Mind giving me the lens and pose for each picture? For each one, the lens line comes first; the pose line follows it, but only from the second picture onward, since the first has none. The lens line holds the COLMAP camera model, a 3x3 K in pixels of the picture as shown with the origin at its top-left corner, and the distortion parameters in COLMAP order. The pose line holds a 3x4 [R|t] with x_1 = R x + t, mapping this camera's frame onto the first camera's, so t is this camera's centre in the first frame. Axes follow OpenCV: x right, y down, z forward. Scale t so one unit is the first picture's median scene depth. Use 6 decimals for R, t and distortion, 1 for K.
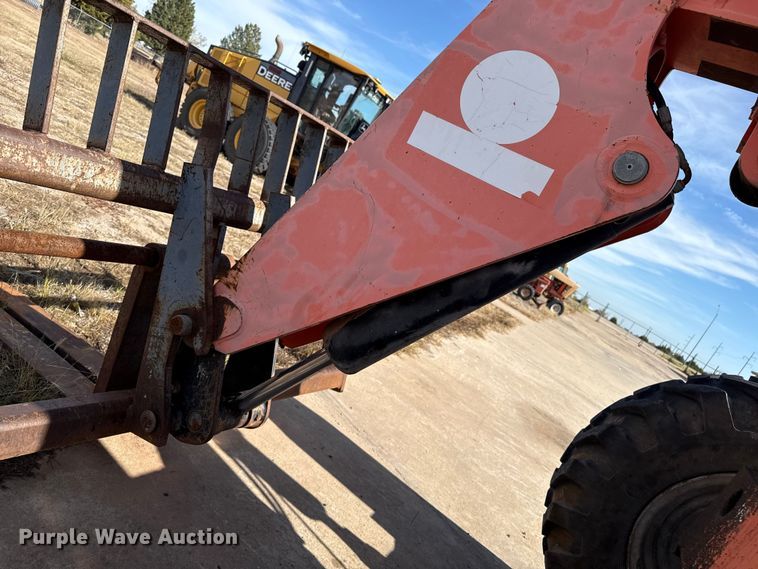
lens RADIAL K [[541.1, 0, 378.8], [0, 541.1, 285.0], [0, 0, 1]] dist [0.028754, -0.030571]
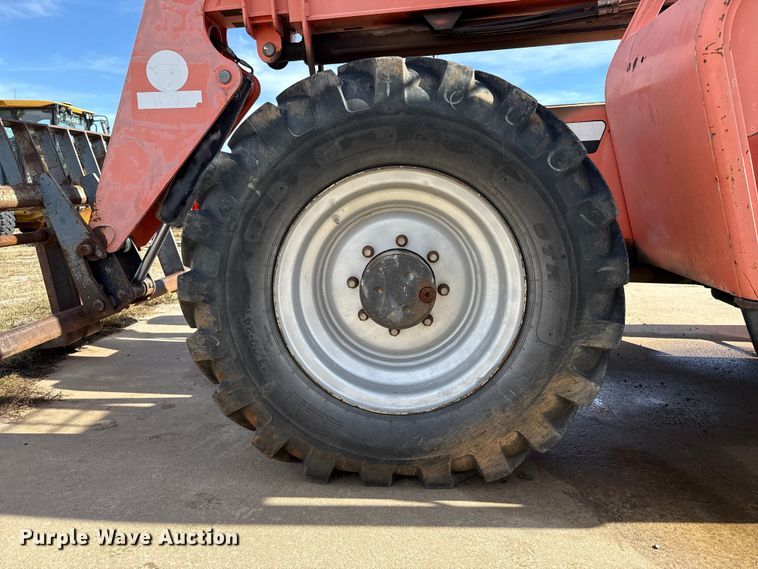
lens RADIAL K [[541.1, 0, 380.1], [0, 541.1, 284.1], [0, 0, 1]] dist [0.028754, -0.030571]
pose [[0.787583, -0.541009, 0.294995, -0.176111], [0.518646, 0.840498, 0.156747, 0.413816], [-0.332744, 0.029547, 0.942554, -1.155696]]
